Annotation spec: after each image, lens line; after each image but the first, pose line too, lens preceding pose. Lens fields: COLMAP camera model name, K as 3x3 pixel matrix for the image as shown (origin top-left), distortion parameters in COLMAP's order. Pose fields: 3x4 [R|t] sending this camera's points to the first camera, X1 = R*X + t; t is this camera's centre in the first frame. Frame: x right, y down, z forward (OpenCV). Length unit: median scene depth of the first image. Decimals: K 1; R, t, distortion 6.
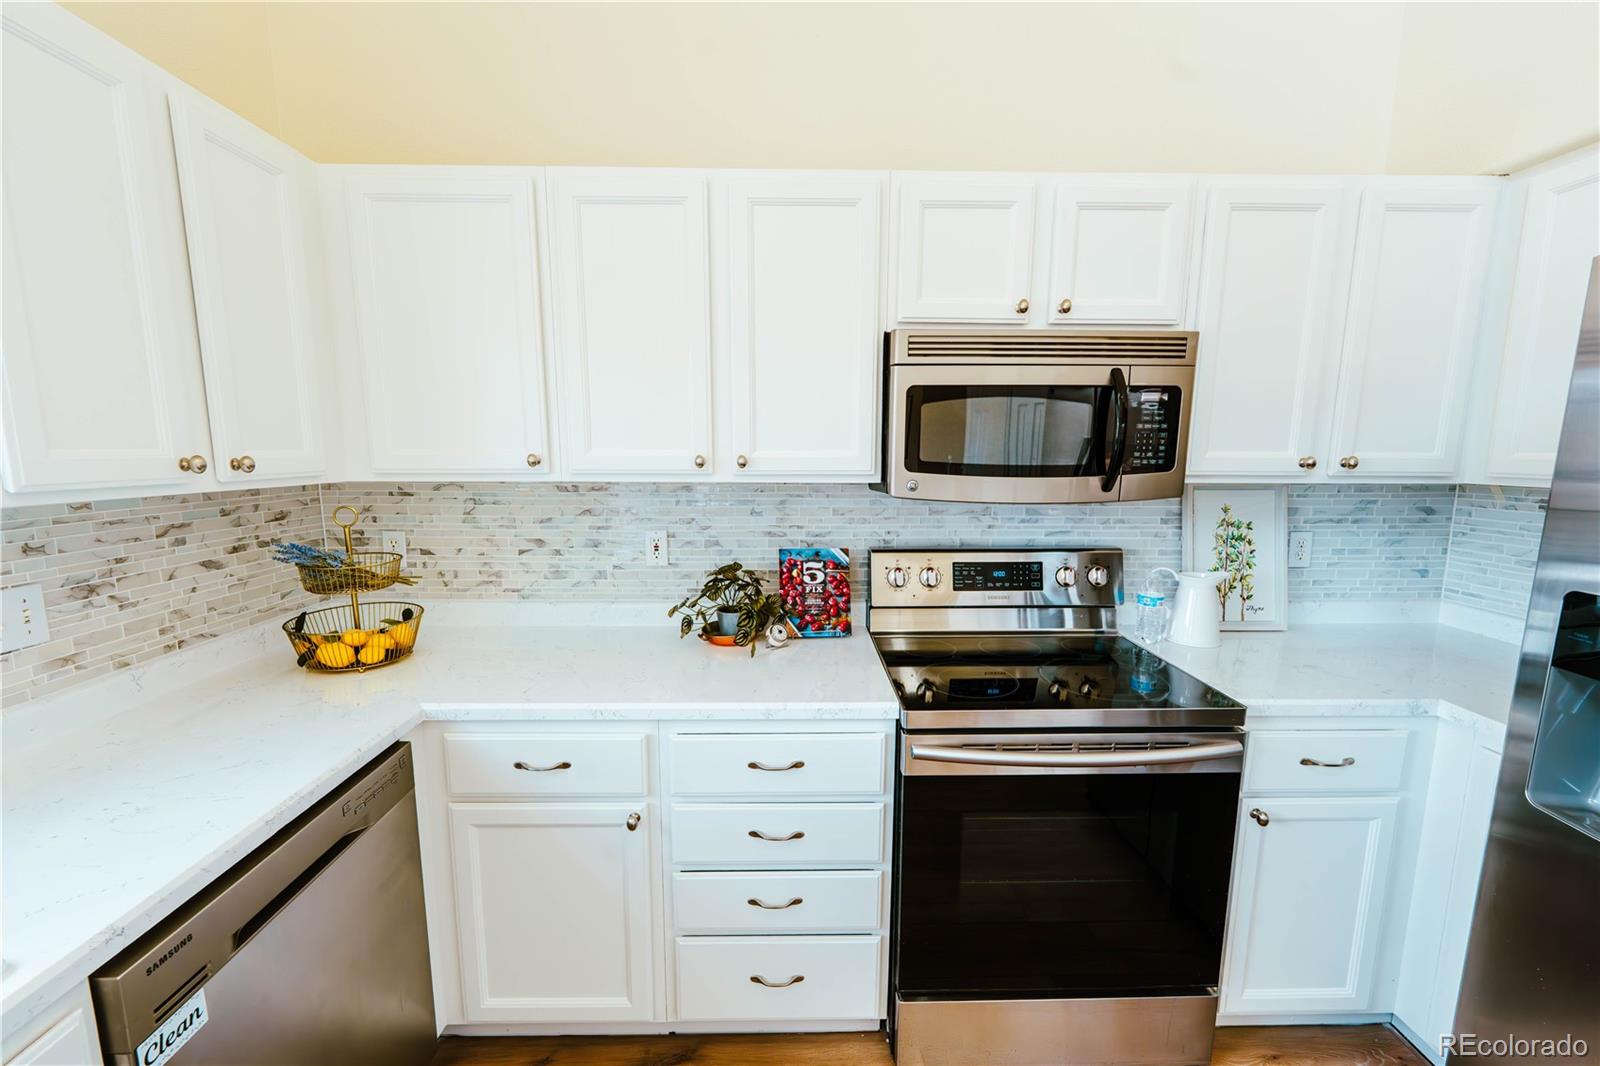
lens RADIAL K [[645.1, 0, 797.3], [0, 645.1, 539.4], [0, 0, 1]] dist [0.000976, -0.000454]
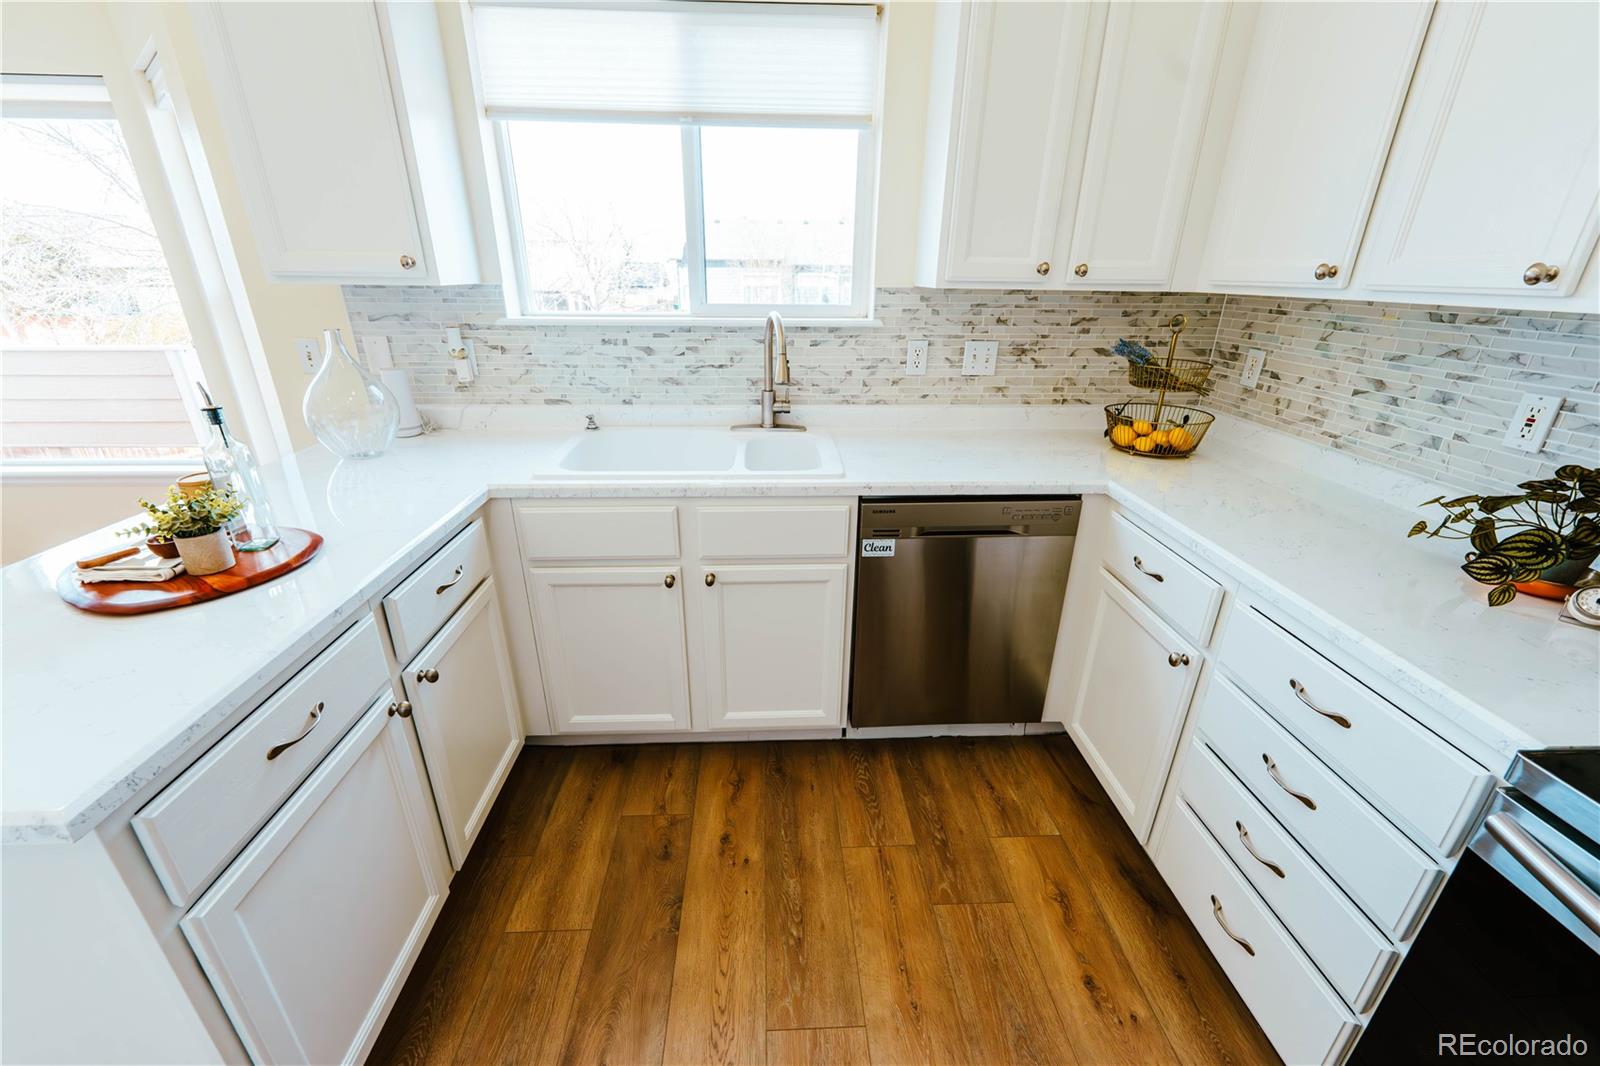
lens RADIAL K [[645.1, 0, 793.3], [0, 645.1, 541.9], [0, 0, 1]] dist [0.000976, -0.000454]
pose [[0.027758, 0.386819, -0.921738, 0.495188], [-0.153522, 0.912803, 0.378446, -0.010486], [0.987755, 0.131002, 0.084723, 0.265633]]
